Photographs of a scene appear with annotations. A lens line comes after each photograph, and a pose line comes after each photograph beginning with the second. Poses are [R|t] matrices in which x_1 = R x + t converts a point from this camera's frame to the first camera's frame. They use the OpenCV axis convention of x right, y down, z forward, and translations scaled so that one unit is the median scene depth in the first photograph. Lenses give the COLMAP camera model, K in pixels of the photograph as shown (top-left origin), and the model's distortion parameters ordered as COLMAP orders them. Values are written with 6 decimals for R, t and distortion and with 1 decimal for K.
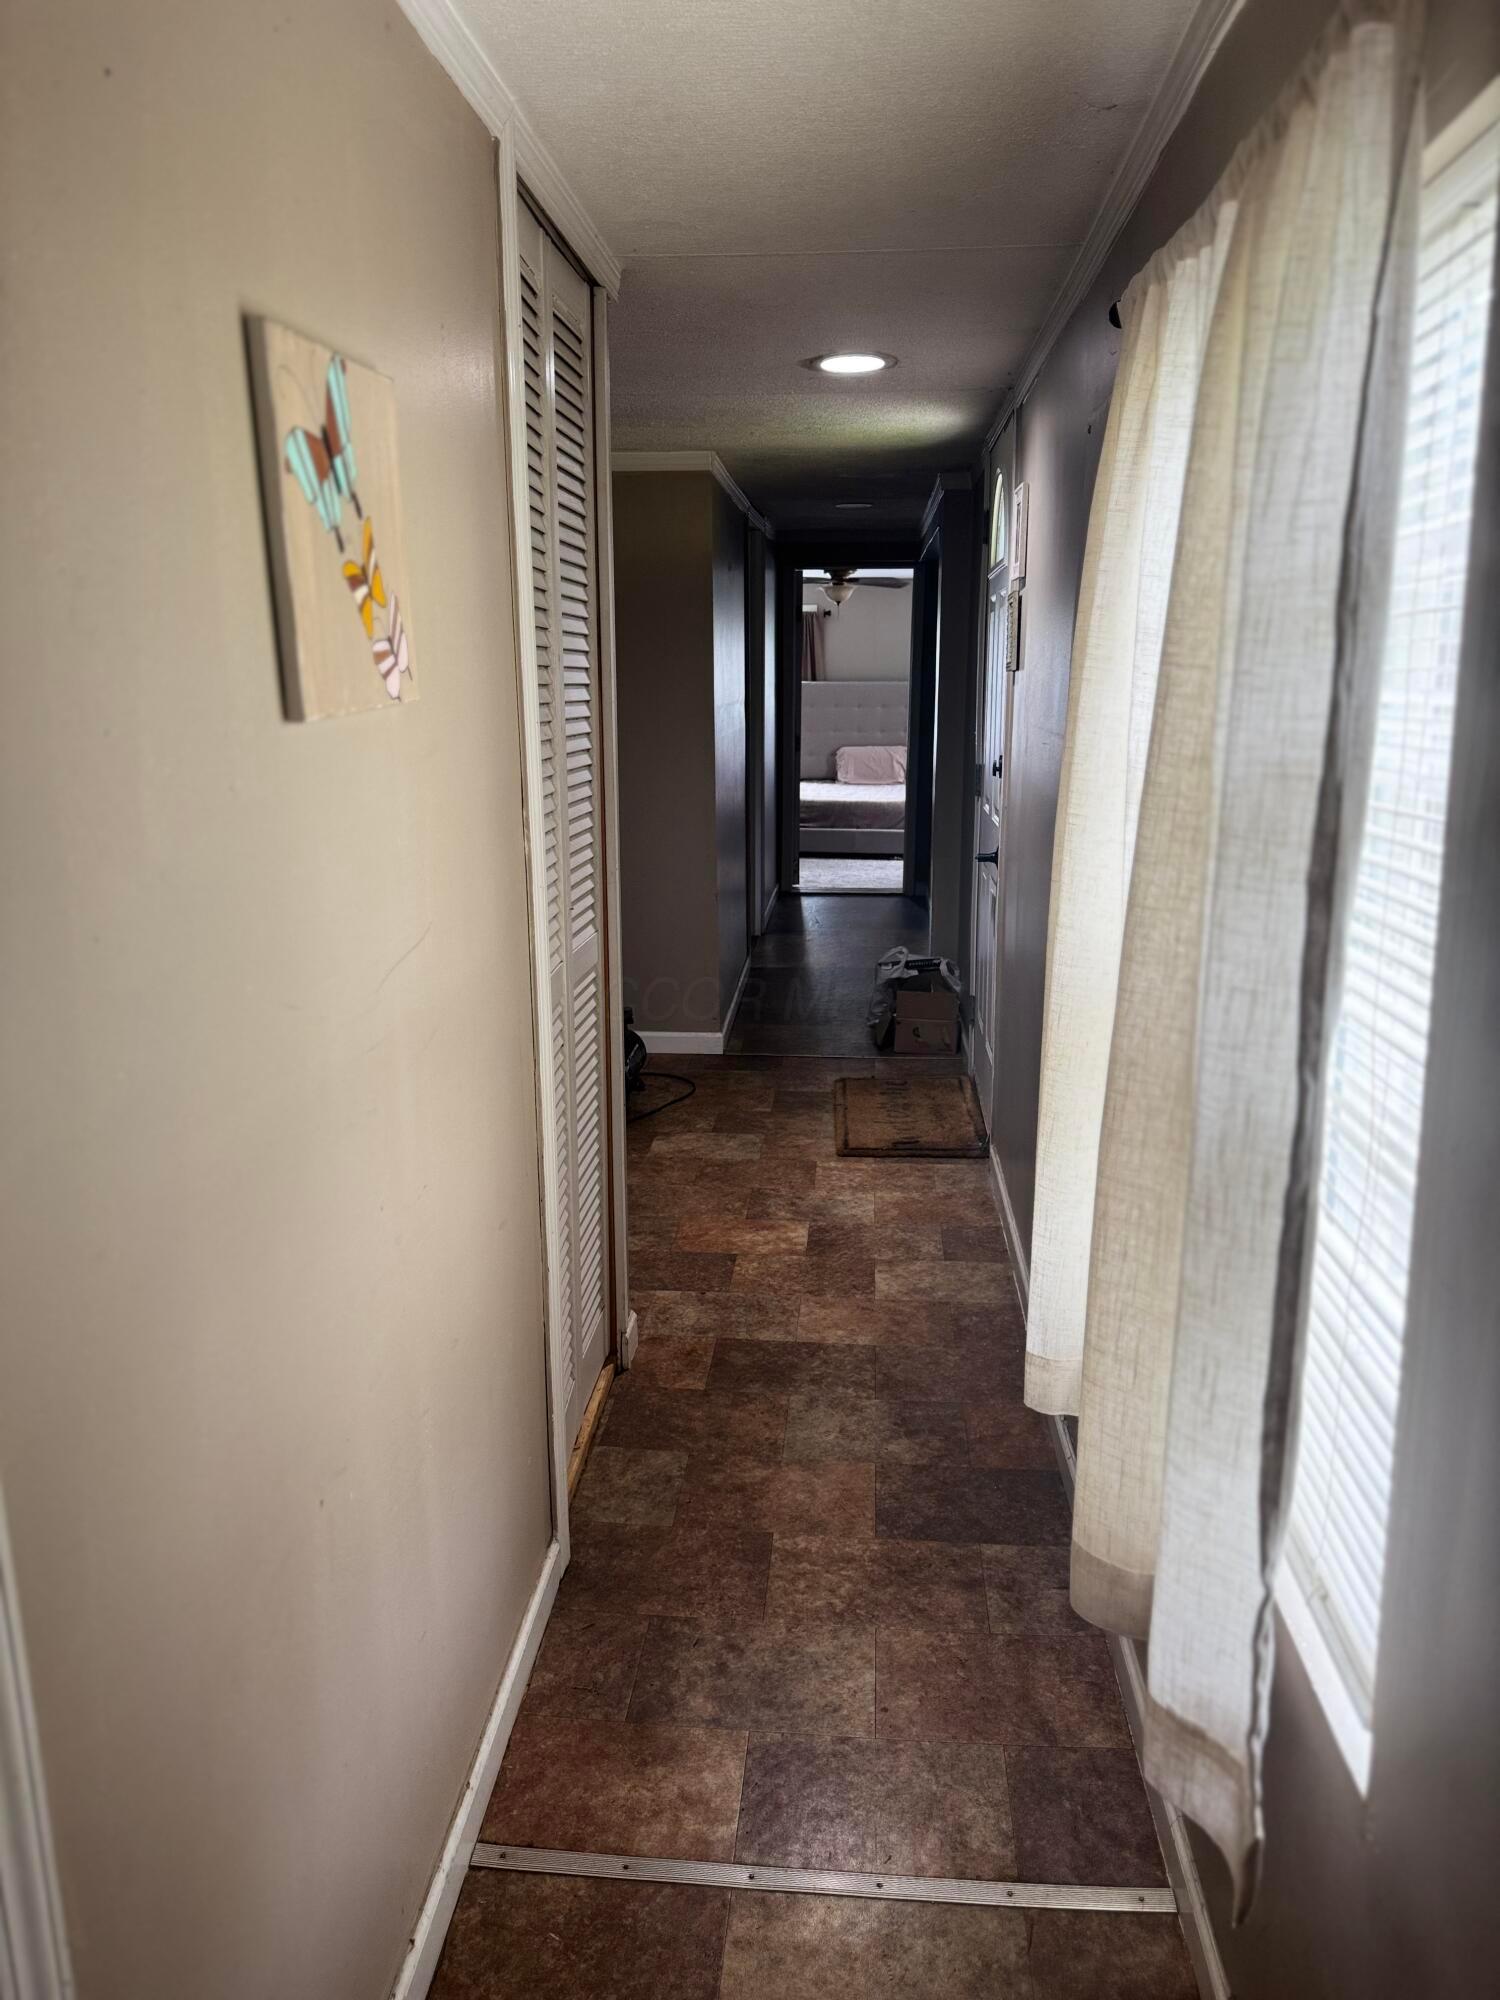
lens RADIAL K [[1423.8, 0, 746.7], [0, 1423.8, 1002.4], [0, 0, 1]] dist [0.005626, -0.021136]
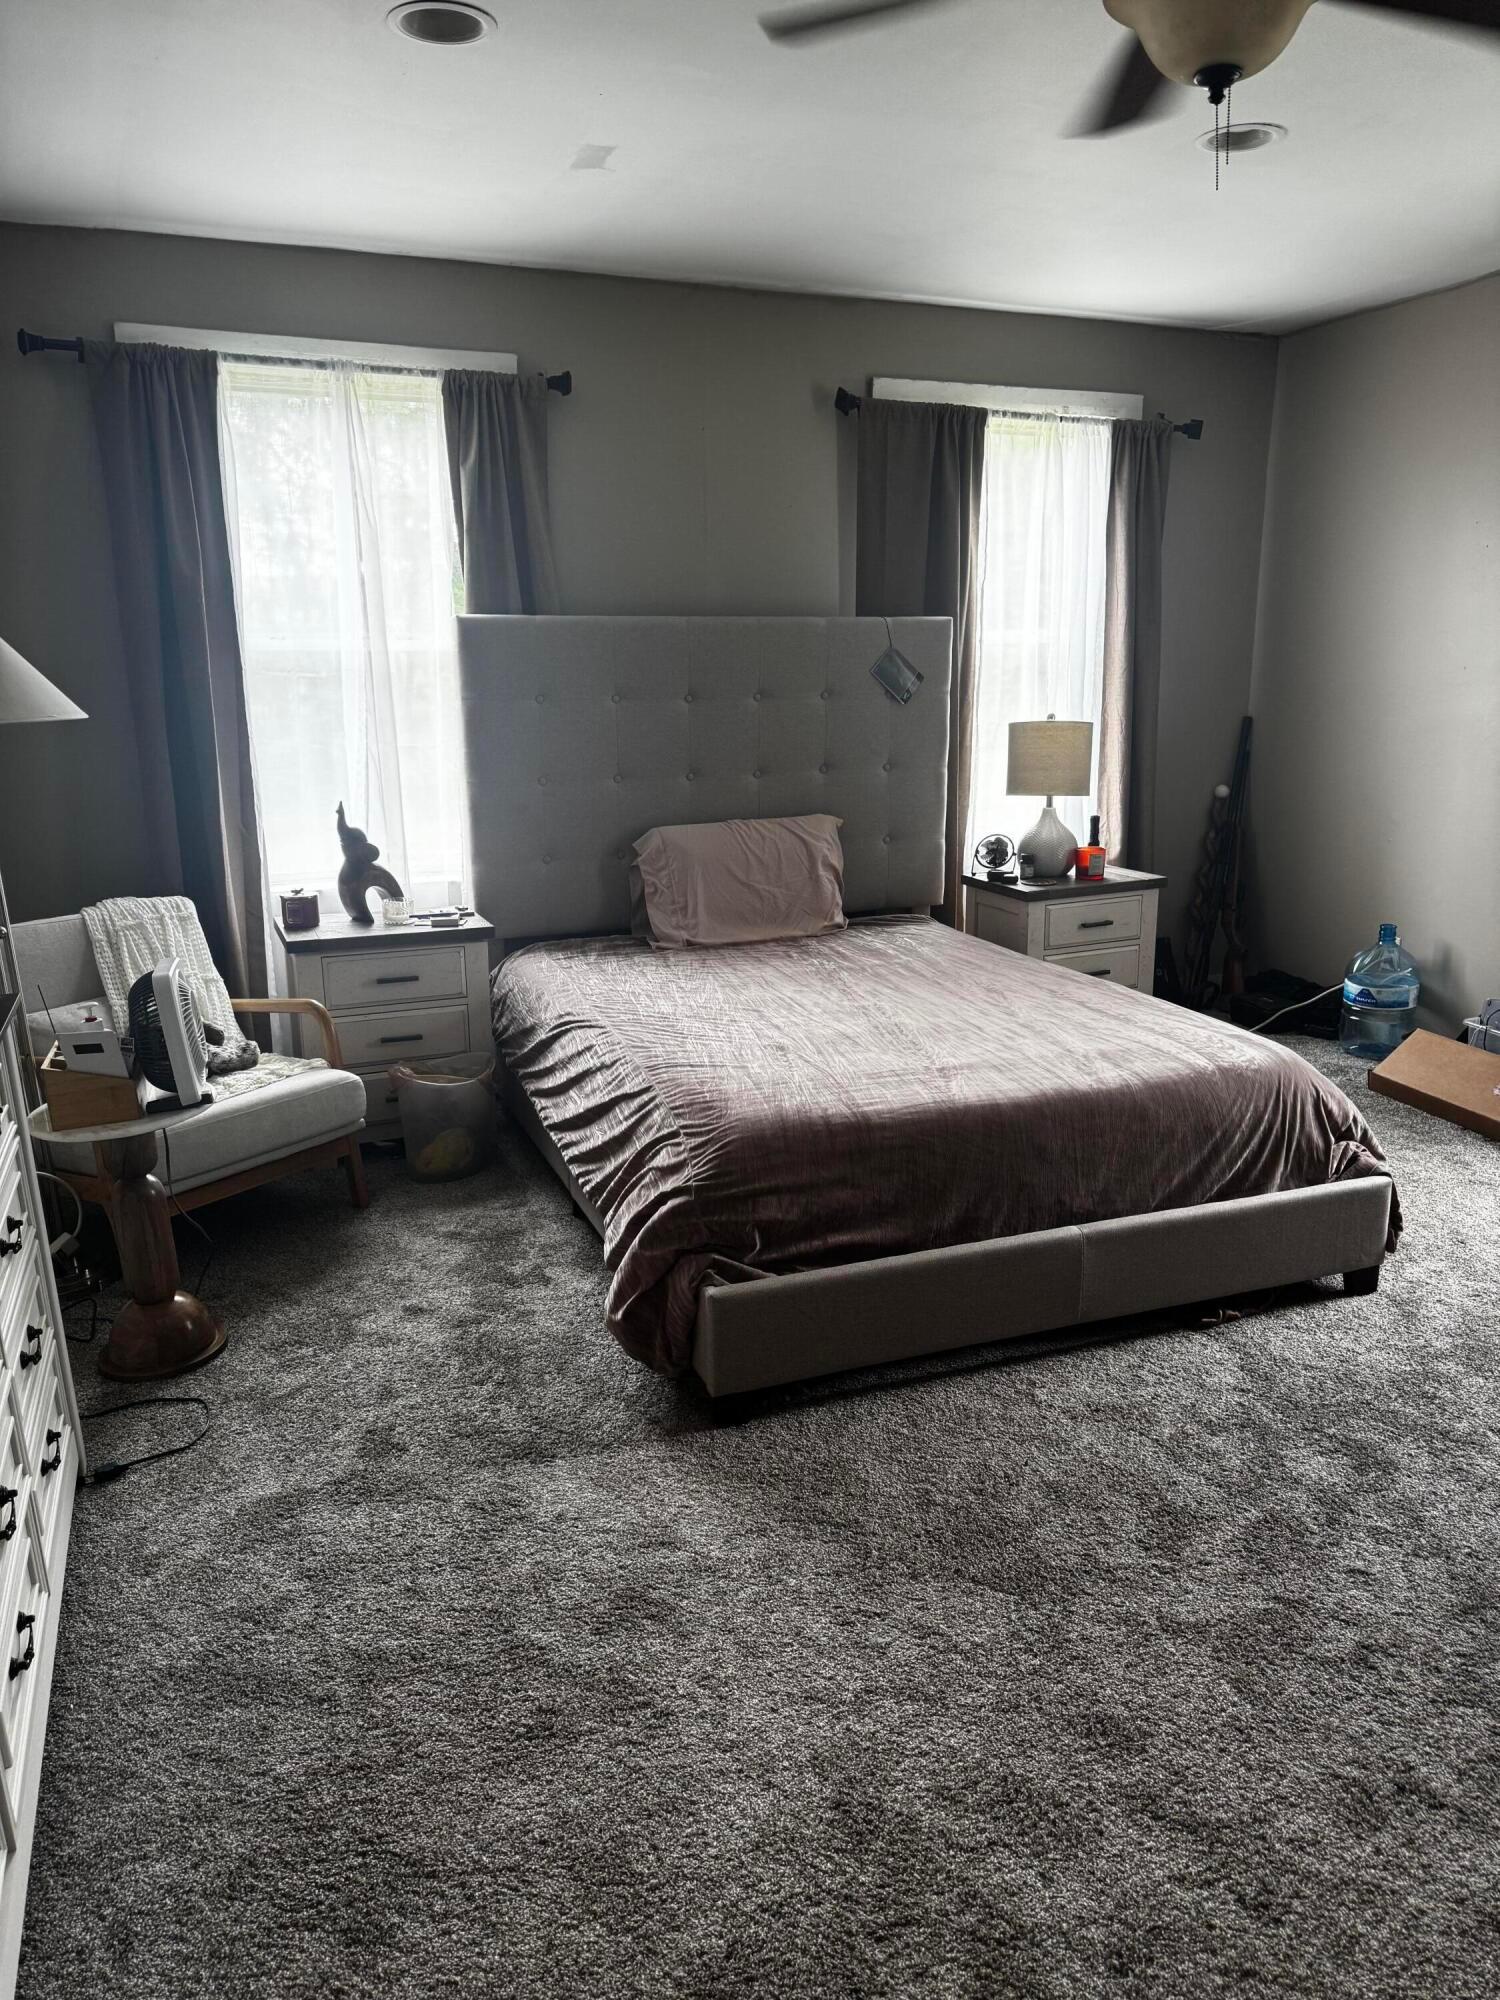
lens RADIAL K [[1423.8, 0, 759.0], [0, 1423.8, 1011.0], [0, 0, 1]] dist [0.005626, -0.021136]
pose [[0.895457, -0.123011, 0.427815, -0.049844], [0.110937, 0.992405, 0.053150, -0.154036], [-0.431104, -0.000133, 0.902302, 0.711808]]
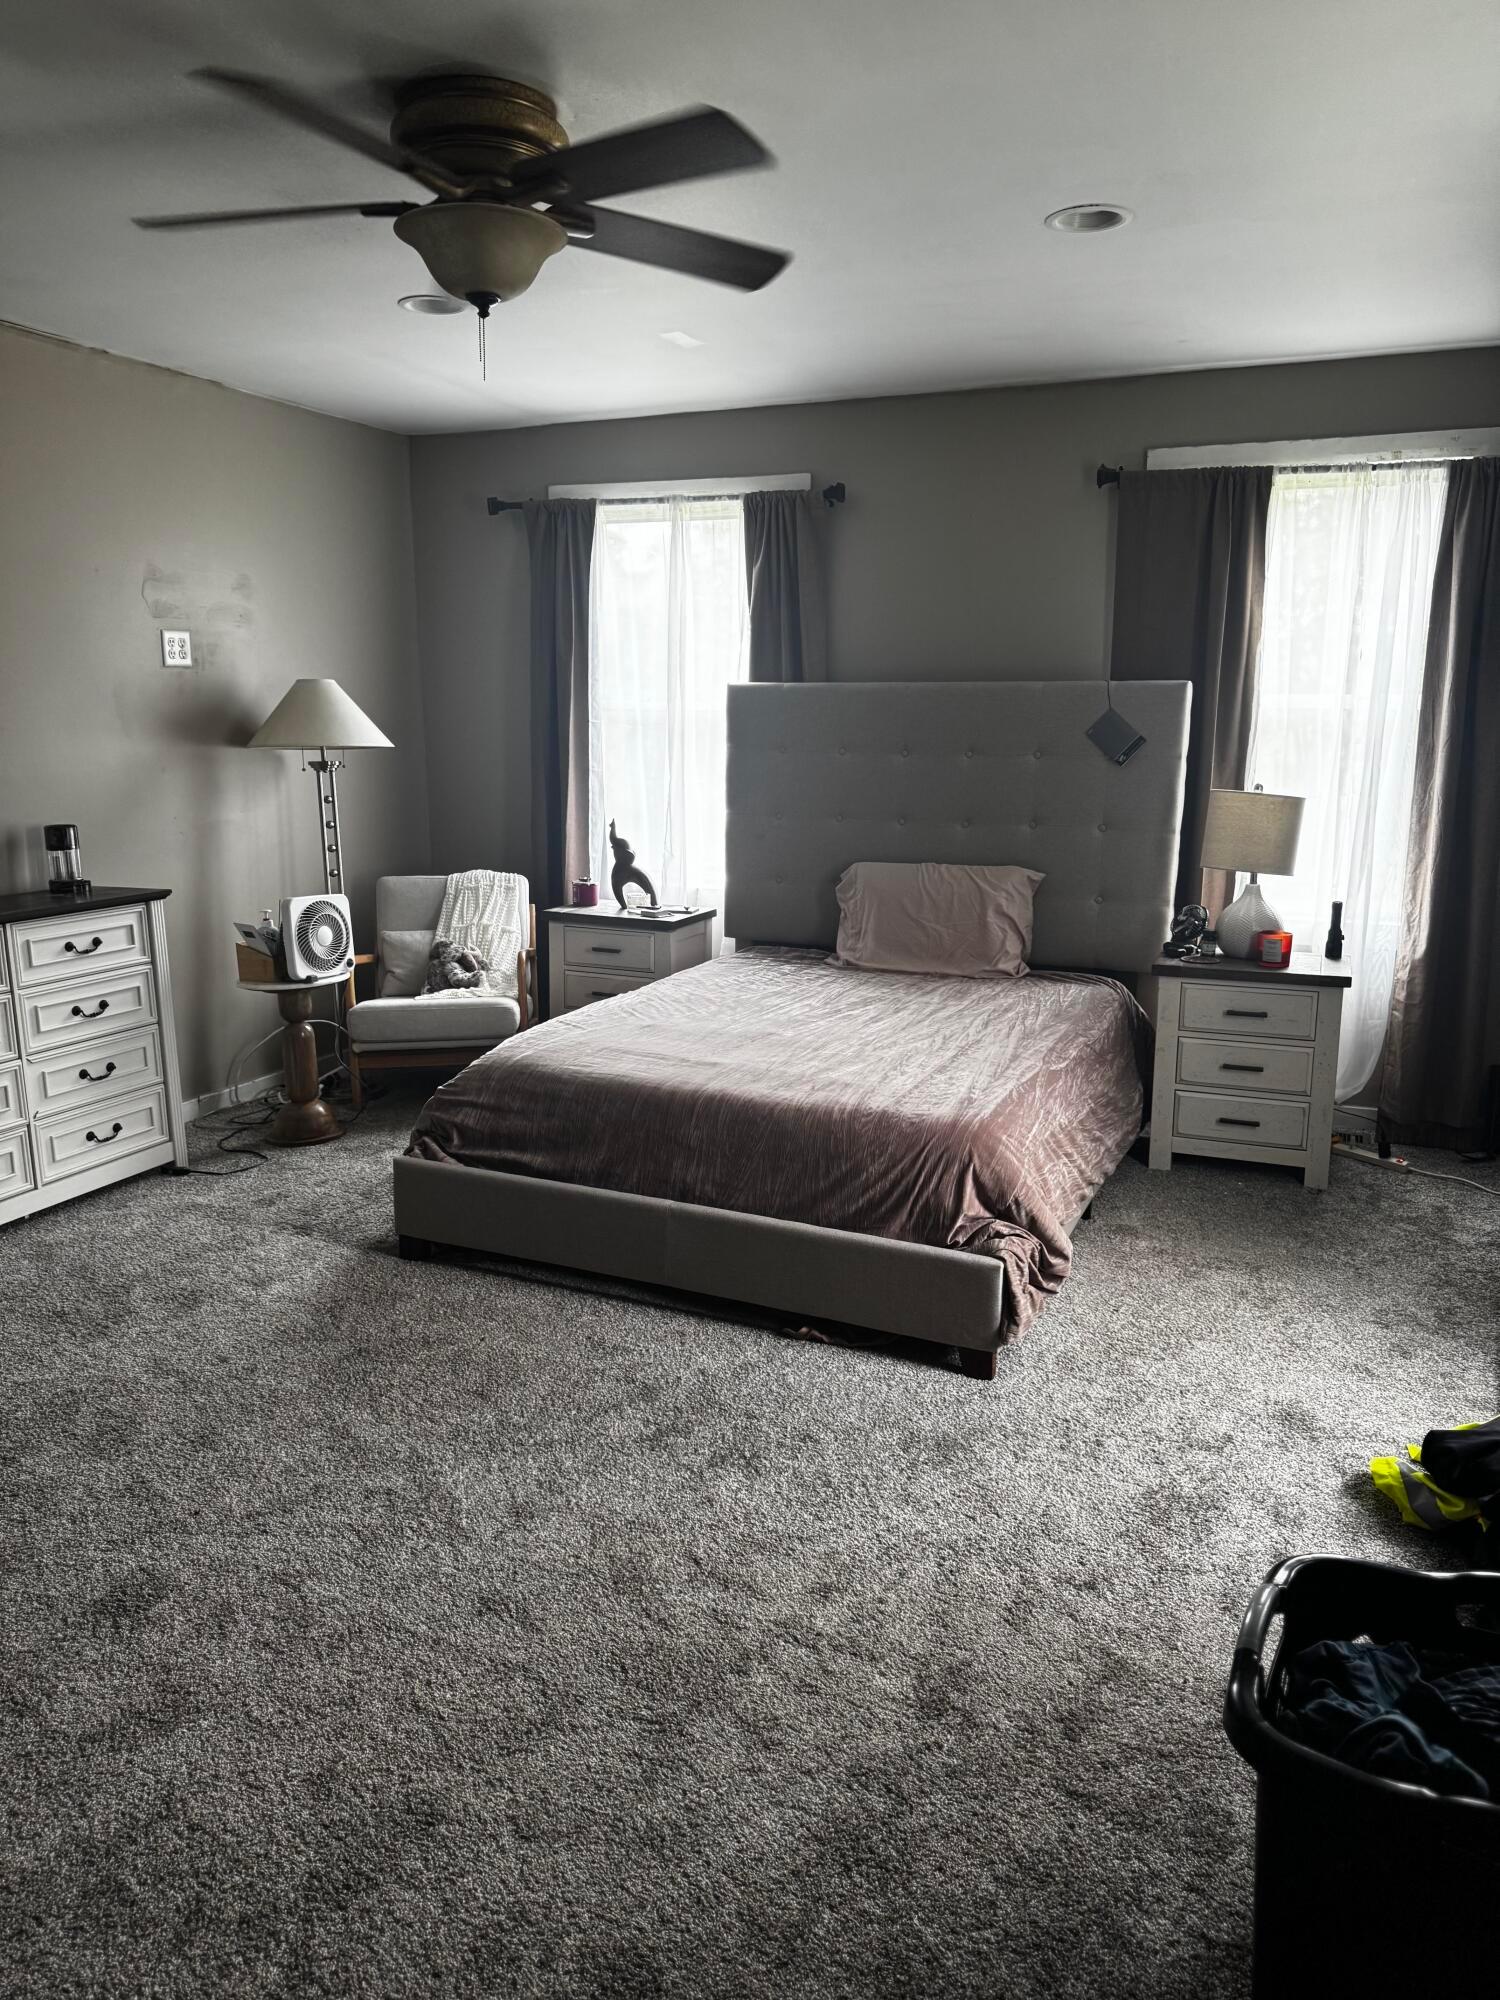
lens RADIAL K [[1423.8, 0, 758.5], [0, 1423.8, 1001.8], [0, 0, 1]] dist [0.005626, -0.021136]
pose [[0.942546, 0.066576, -0.327376, 0.165185], [-0.071991, 0.997395, -0.004435, -0.141070], [0.326228, 0.027749, 0.944884, 0.653637]]
